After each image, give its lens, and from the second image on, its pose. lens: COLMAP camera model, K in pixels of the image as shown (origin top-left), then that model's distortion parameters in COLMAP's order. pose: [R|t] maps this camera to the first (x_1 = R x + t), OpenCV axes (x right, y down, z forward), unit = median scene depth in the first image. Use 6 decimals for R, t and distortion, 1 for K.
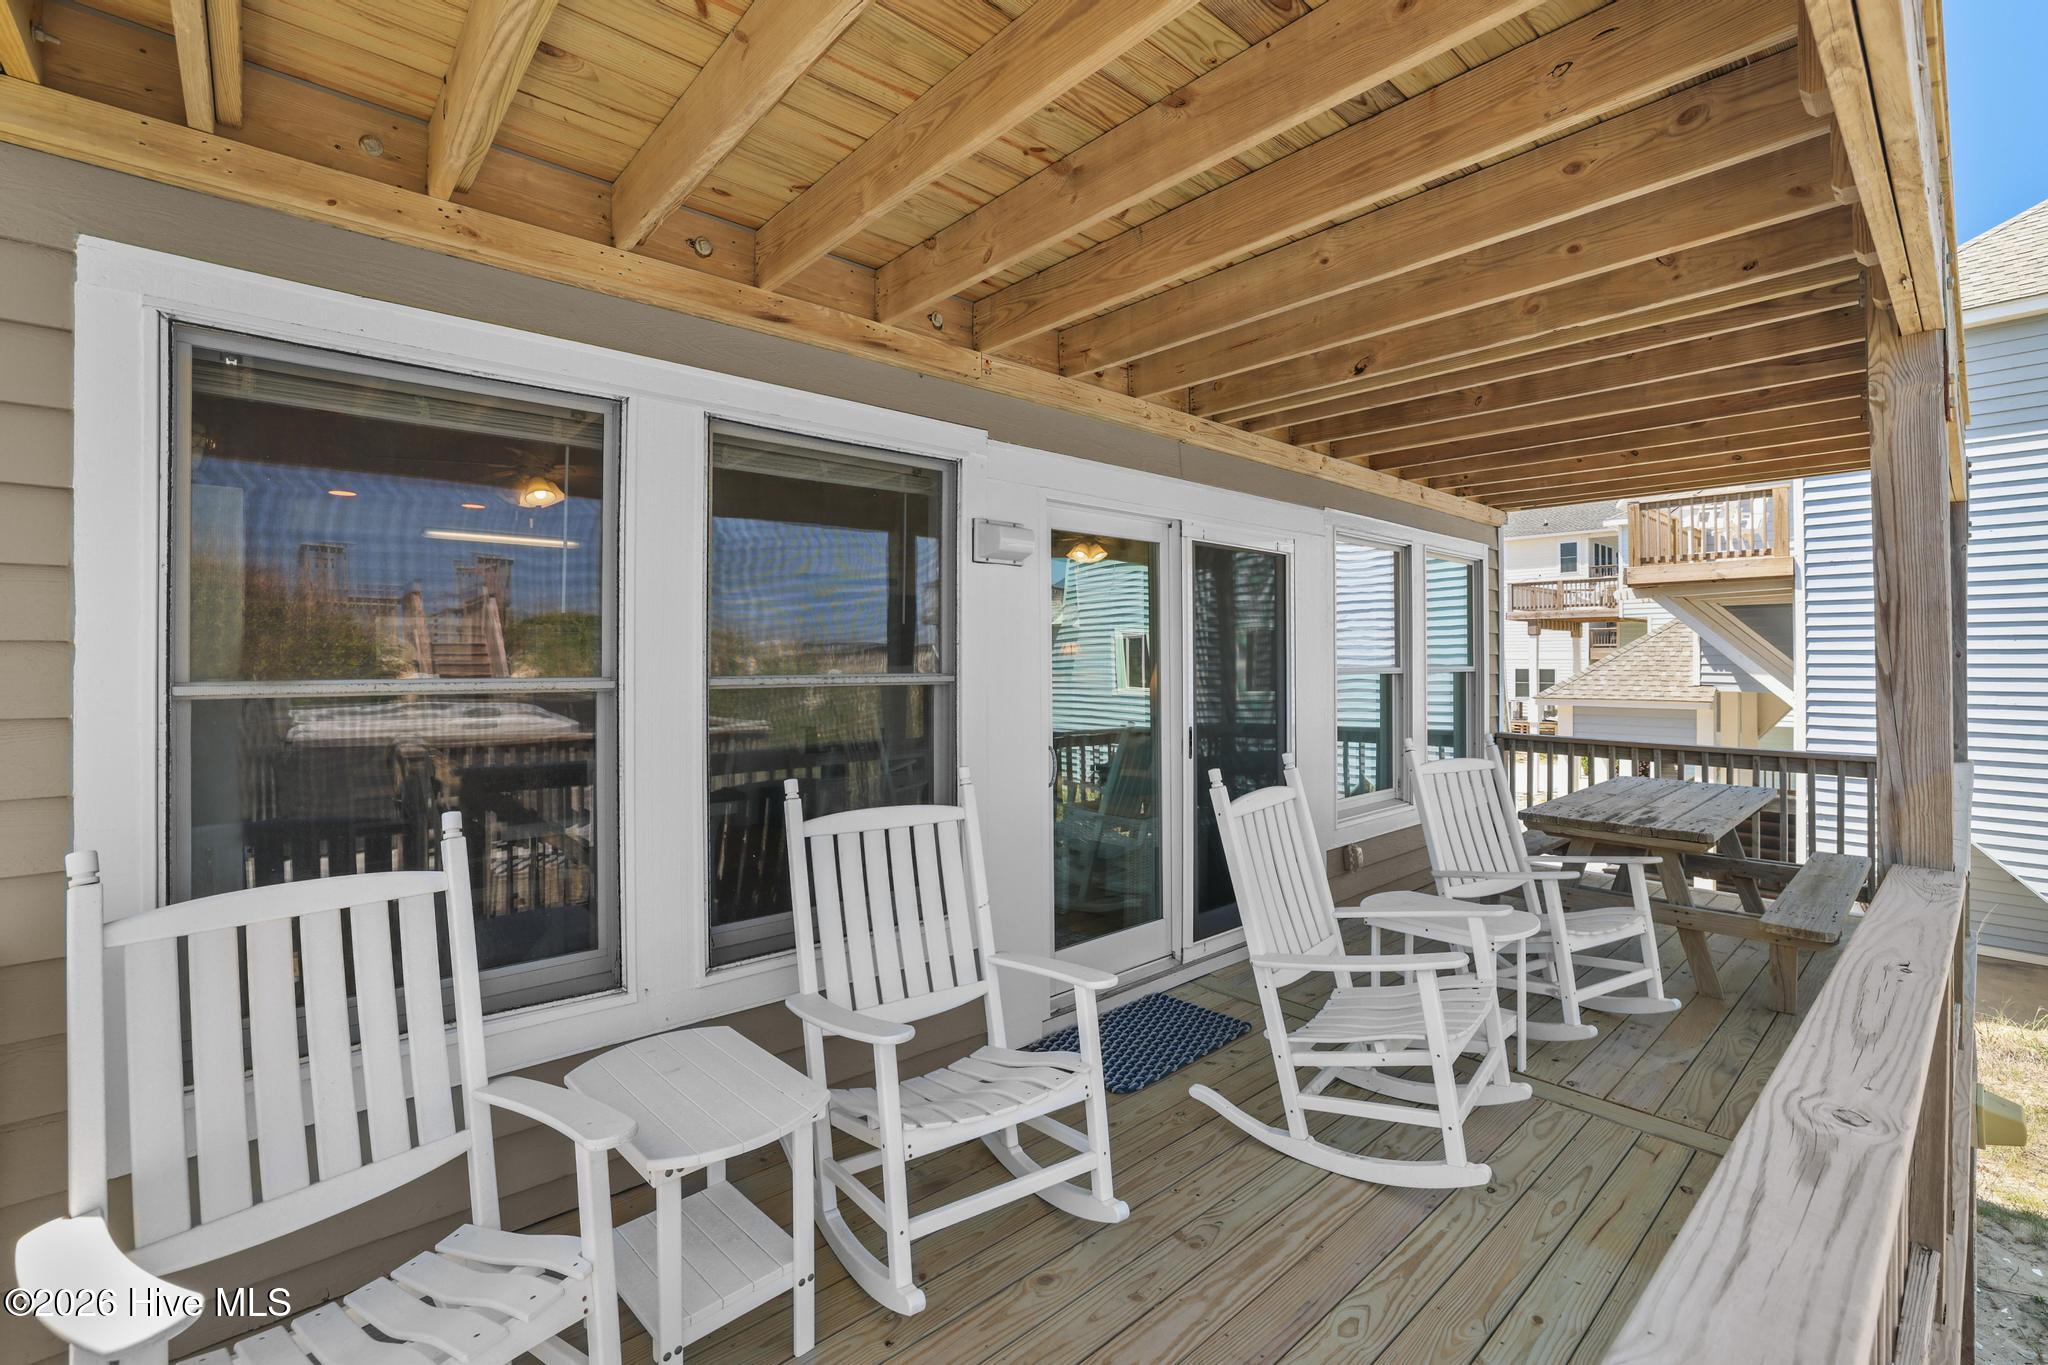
lens RADIAL K [[870.0, 0, 1024.0], [0, 870.0, 682.5], [0, 0, 1]] dist [-0.001066, 0.000006]
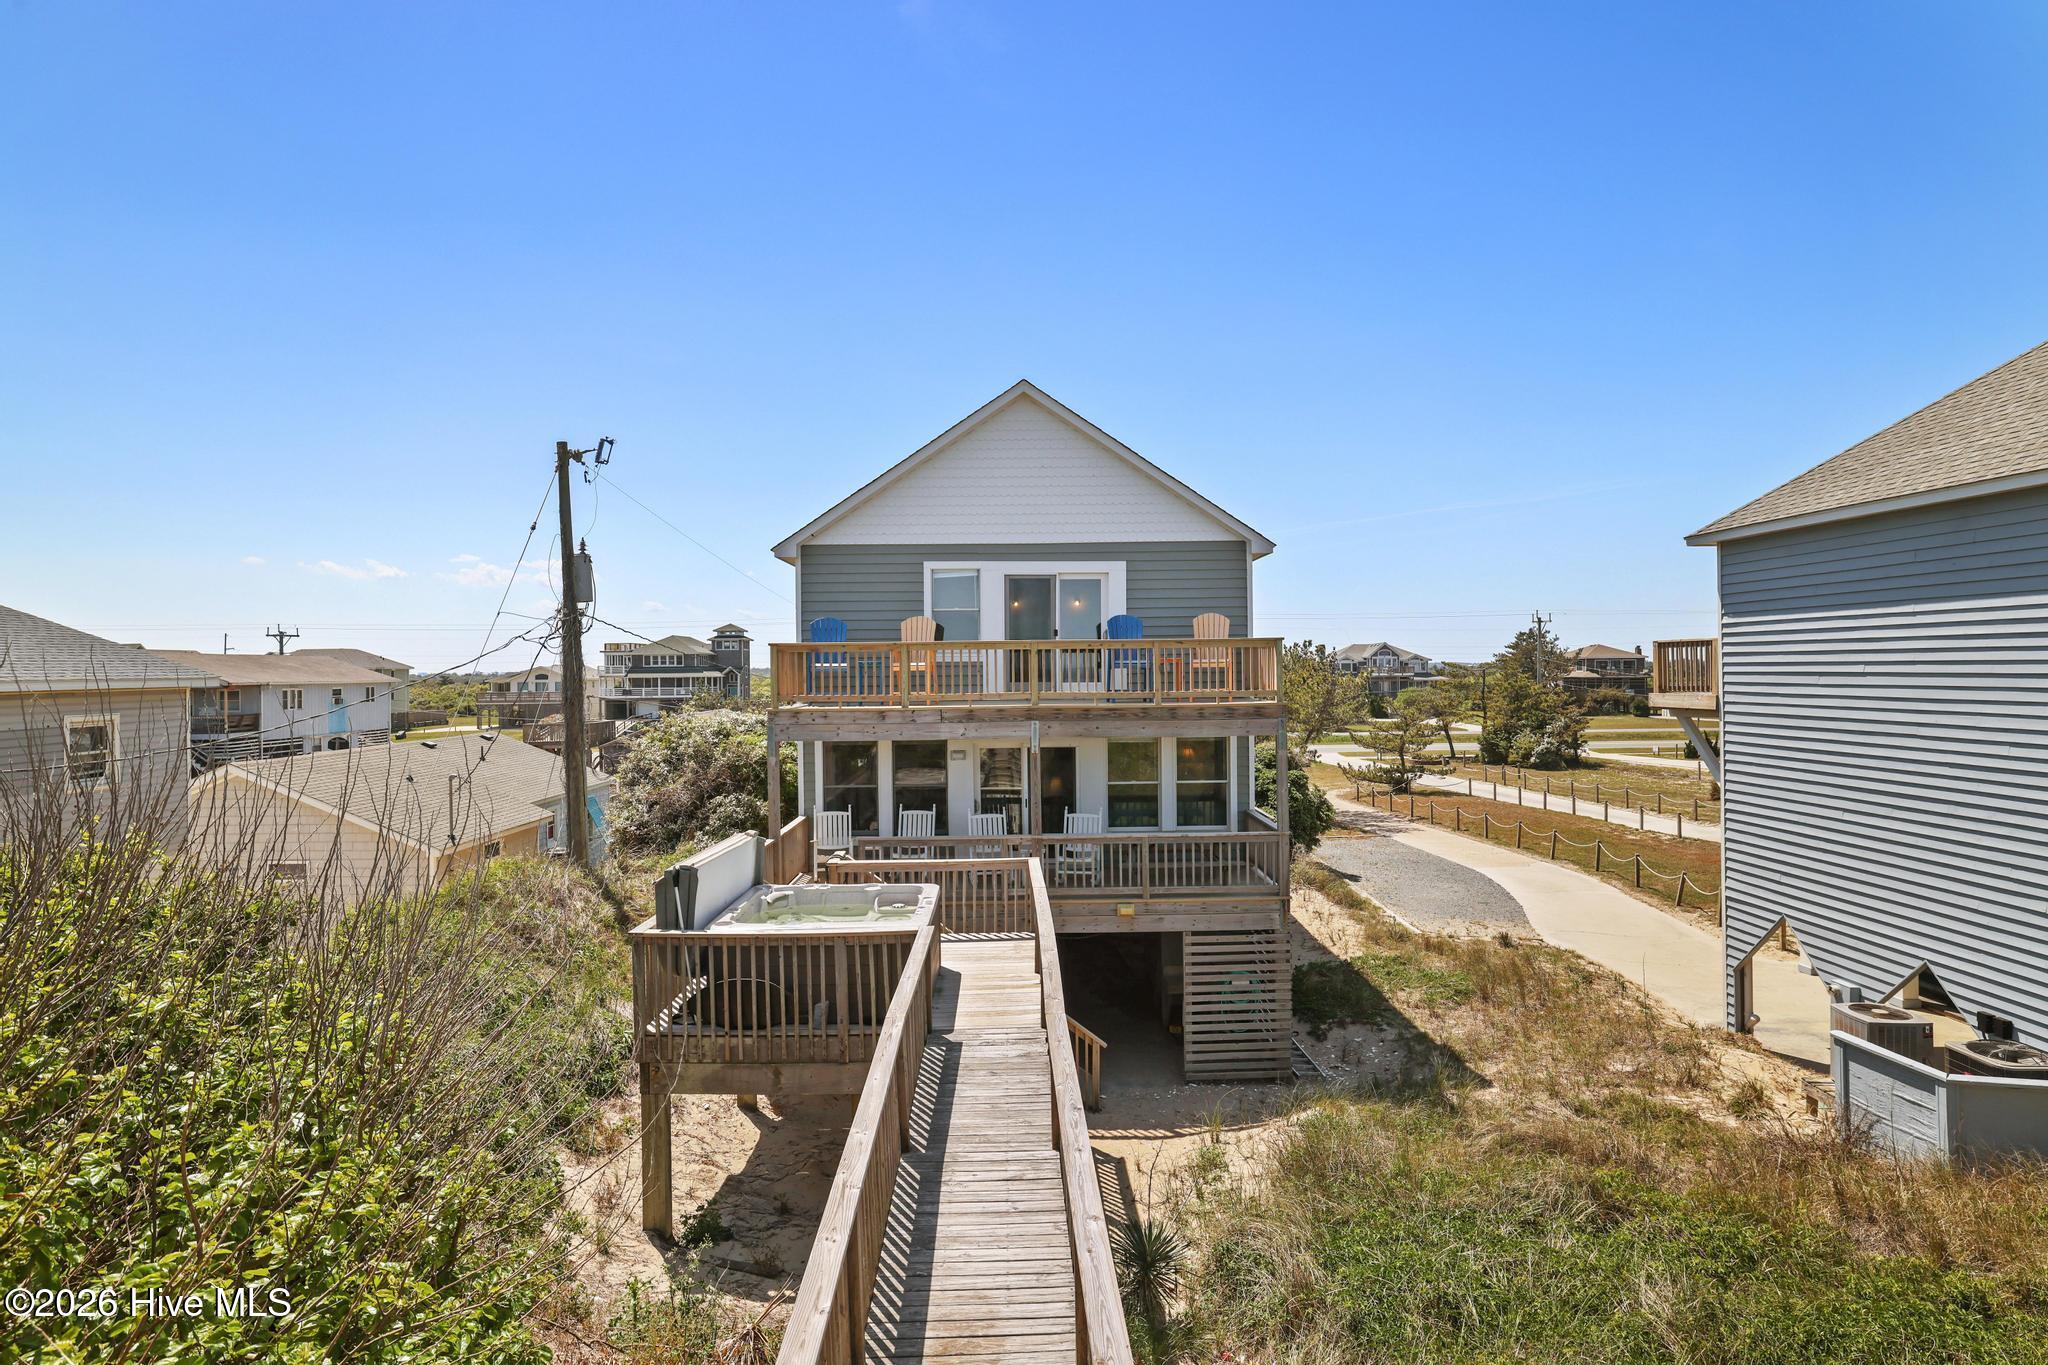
lens RADIAL K [[1137.3, 0, 1024.0], [0, 1137.3, 682.5], [0, 0, 1]] dist [0.000554, -0.000027]
pose [[0.760878, -0.006624, -0.648862, 1.710531], [-0.004911, 0.999860, -0.015966, -0.188182], [0.648877, 0.015335, 0.760739, -1.374630]]
